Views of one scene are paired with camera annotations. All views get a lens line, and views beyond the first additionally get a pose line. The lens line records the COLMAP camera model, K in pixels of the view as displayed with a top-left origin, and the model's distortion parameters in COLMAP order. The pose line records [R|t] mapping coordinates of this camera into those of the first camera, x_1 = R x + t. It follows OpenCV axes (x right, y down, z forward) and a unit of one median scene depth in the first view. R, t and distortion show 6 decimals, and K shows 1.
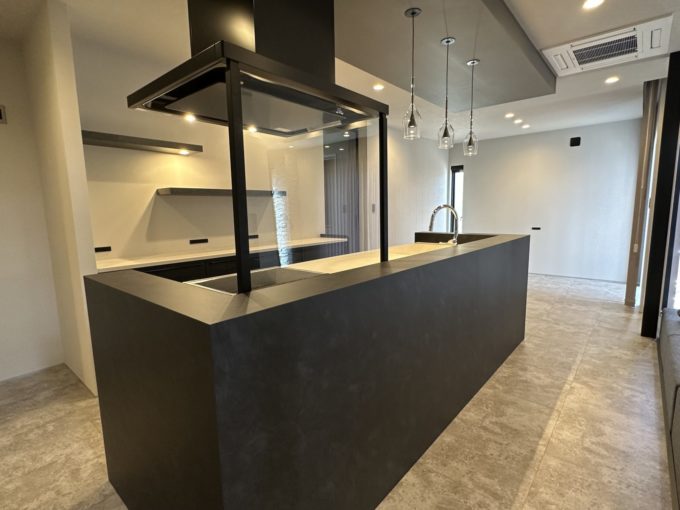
lens RADIAL K [[356.6, 0, 308.2], [0, 356.6, 261.7], [0, 0, 1]] dist [0.001226, -0.000013]
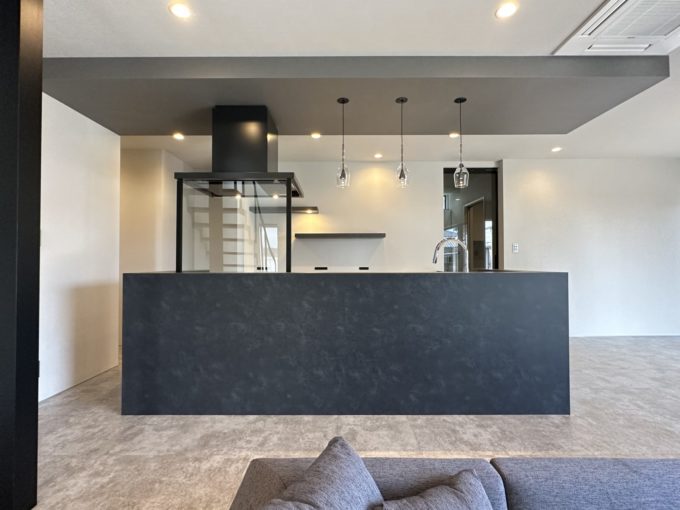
lens RADIAL K [[314.5, 0, 321.3], [0, 314.5, 263.8], [0, 0, 1]] dist [-0.003780, -0.001164]
pose [[0.653273, 0.030825, -0.756495, 1.138370], [-0.131630, 0.988579, -0.073388, 0.033316], [0.745592, 0.147520, 0.649869, 0.224793]]
